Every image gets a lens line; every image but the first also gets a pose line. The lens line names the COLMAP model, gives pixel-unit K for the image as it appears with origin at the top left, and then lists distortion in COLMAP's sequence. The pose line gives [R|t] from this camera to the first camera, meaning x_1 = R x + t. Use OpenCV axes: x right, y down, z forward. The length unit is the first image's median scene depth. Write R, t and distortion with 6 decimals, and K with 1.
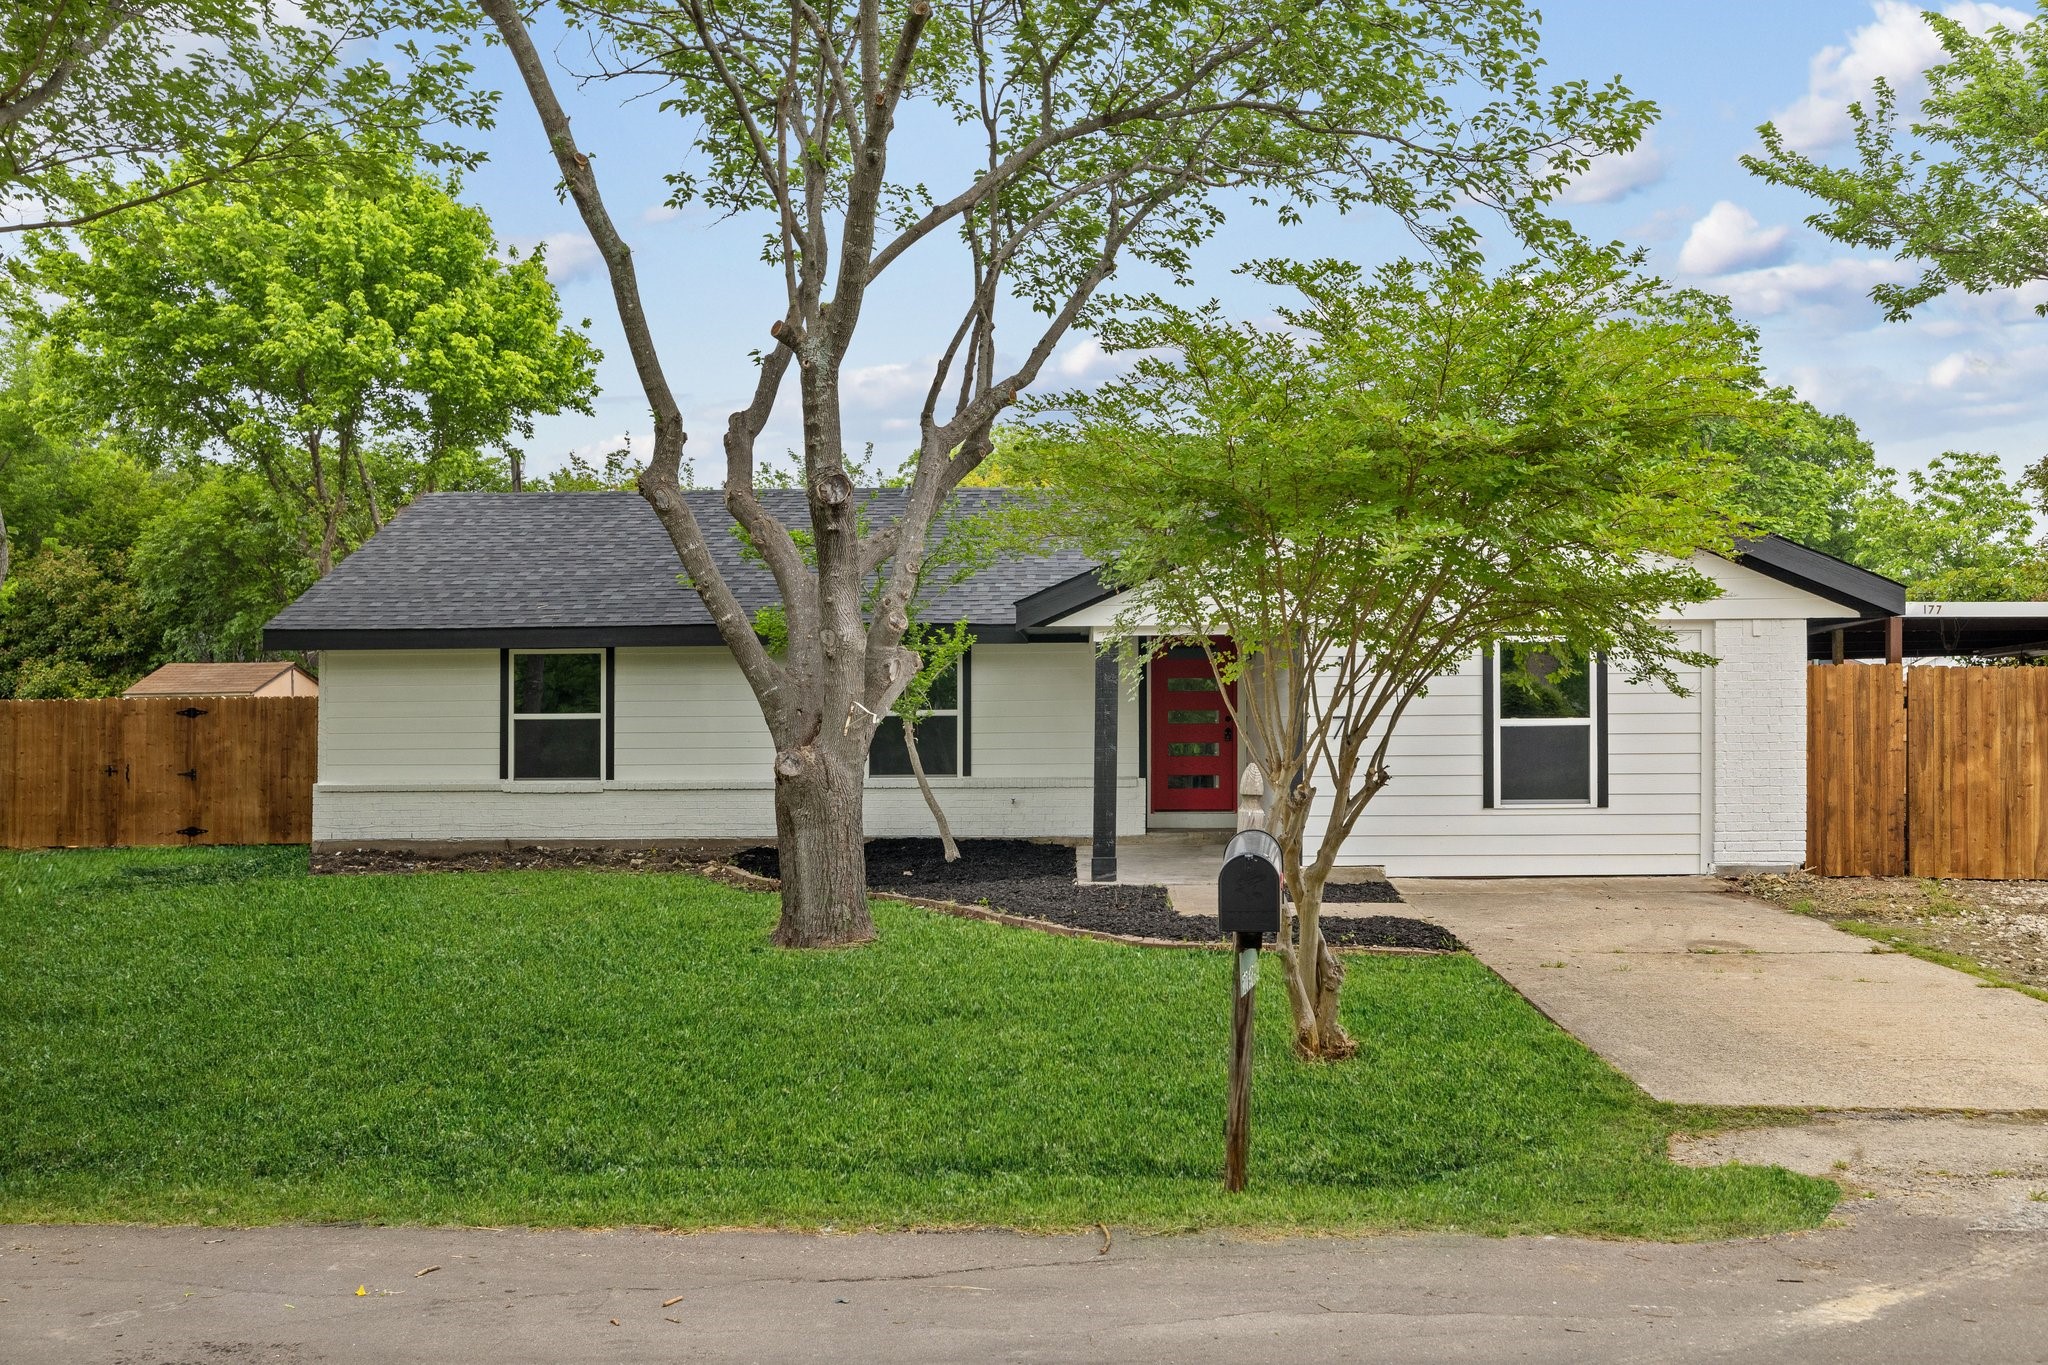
lens RADIAL K [[1666.6, 0, 1026.2], [0, 1666.6, 690.0], [0, 0, 1]] dist [0.003881, 0.004117]
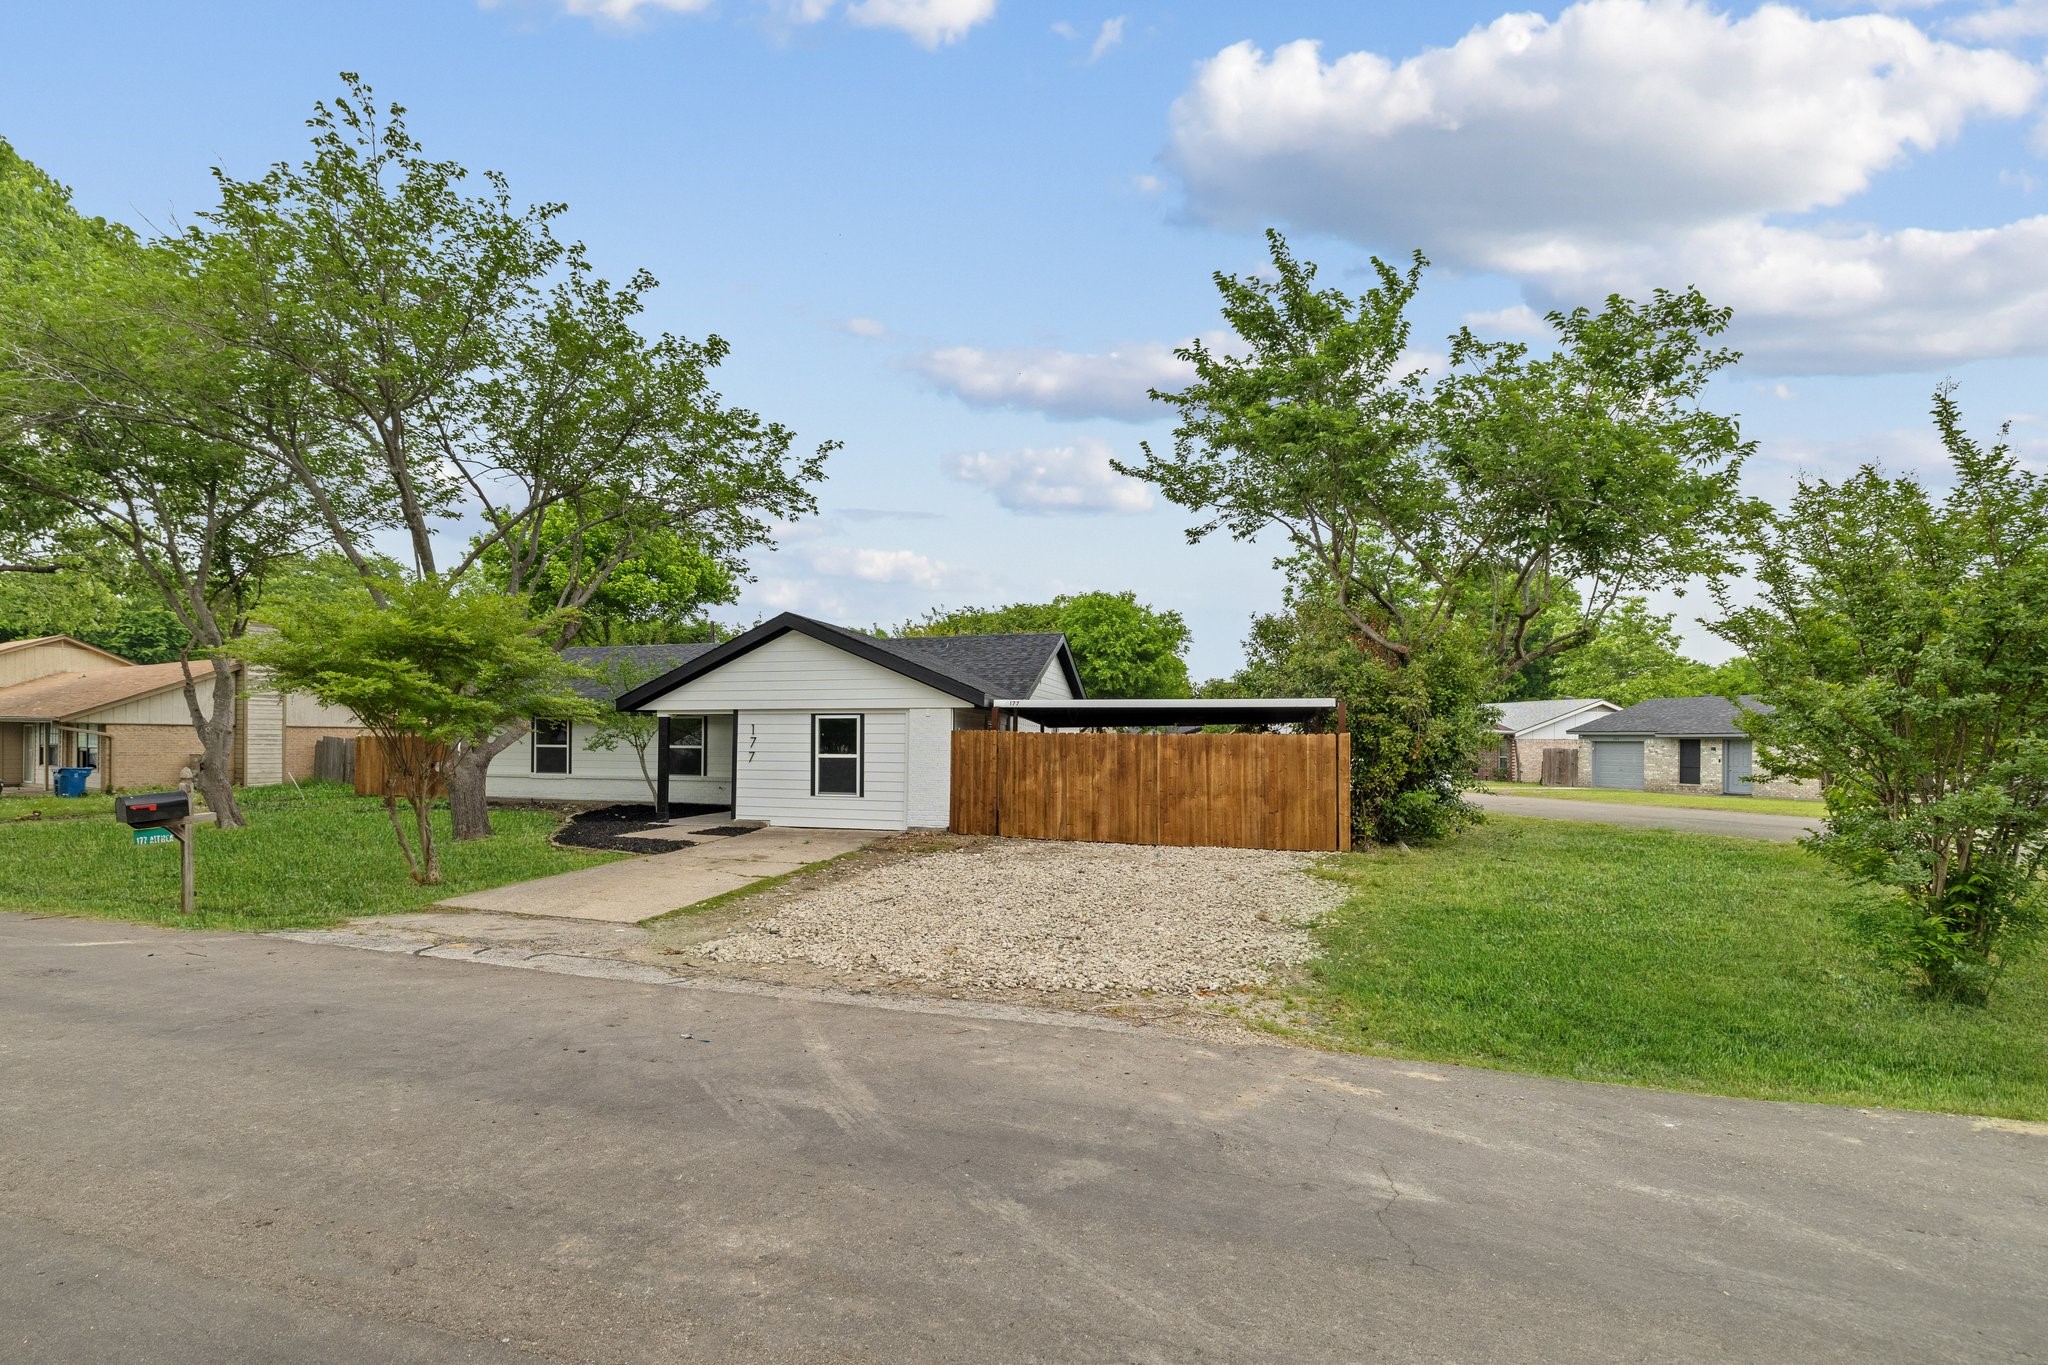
lens RADIAL K [[874.9, 0, 928.6], [0, 874.9, 741.3], [0, 0, 1]] dist [0.000985, 0.000091]
pose [[0.961017, 0.013806, -0.276143, 0.677335], [-0.011416, 0.999882, 0.010260, -0.011333], [0.276252, -0.006708, 0.961062, -0.035733]]
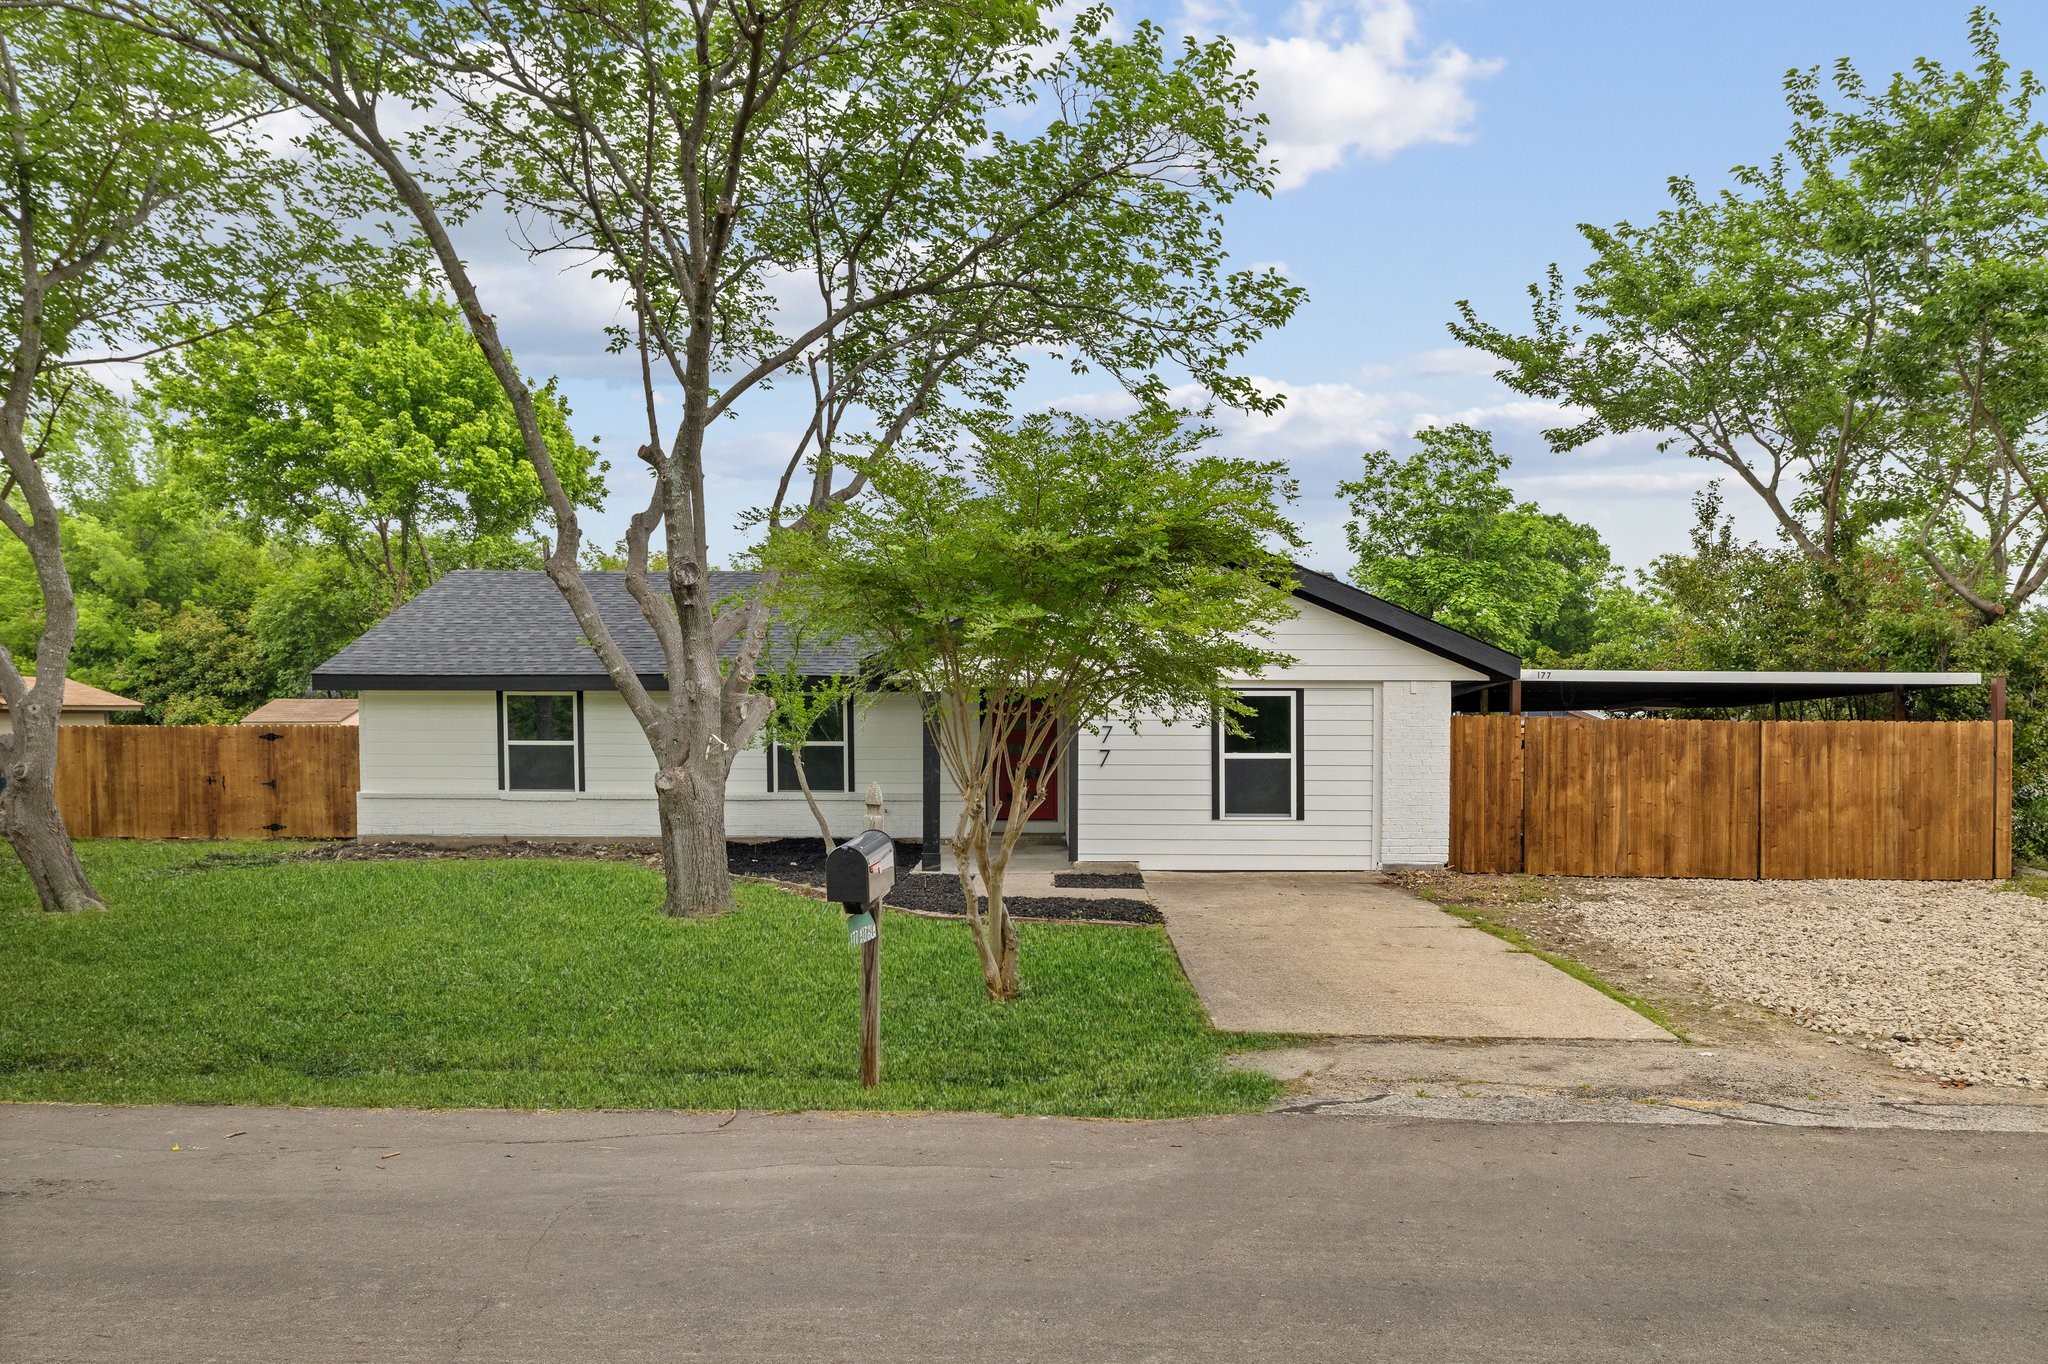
lens RADIAL K [[1278.6, 0, 1006.2], [0, 1278.6, 801.8], [0, 0, 1]] dist [0.001538, -0.003144]
pose [[0.999801, 0.011384, 0.016357, 0.085301], [-0.012314, 0.998242, 0.057977, -0.000960], [-0.015668, -0.058167, 0.998184, -0.022512]]
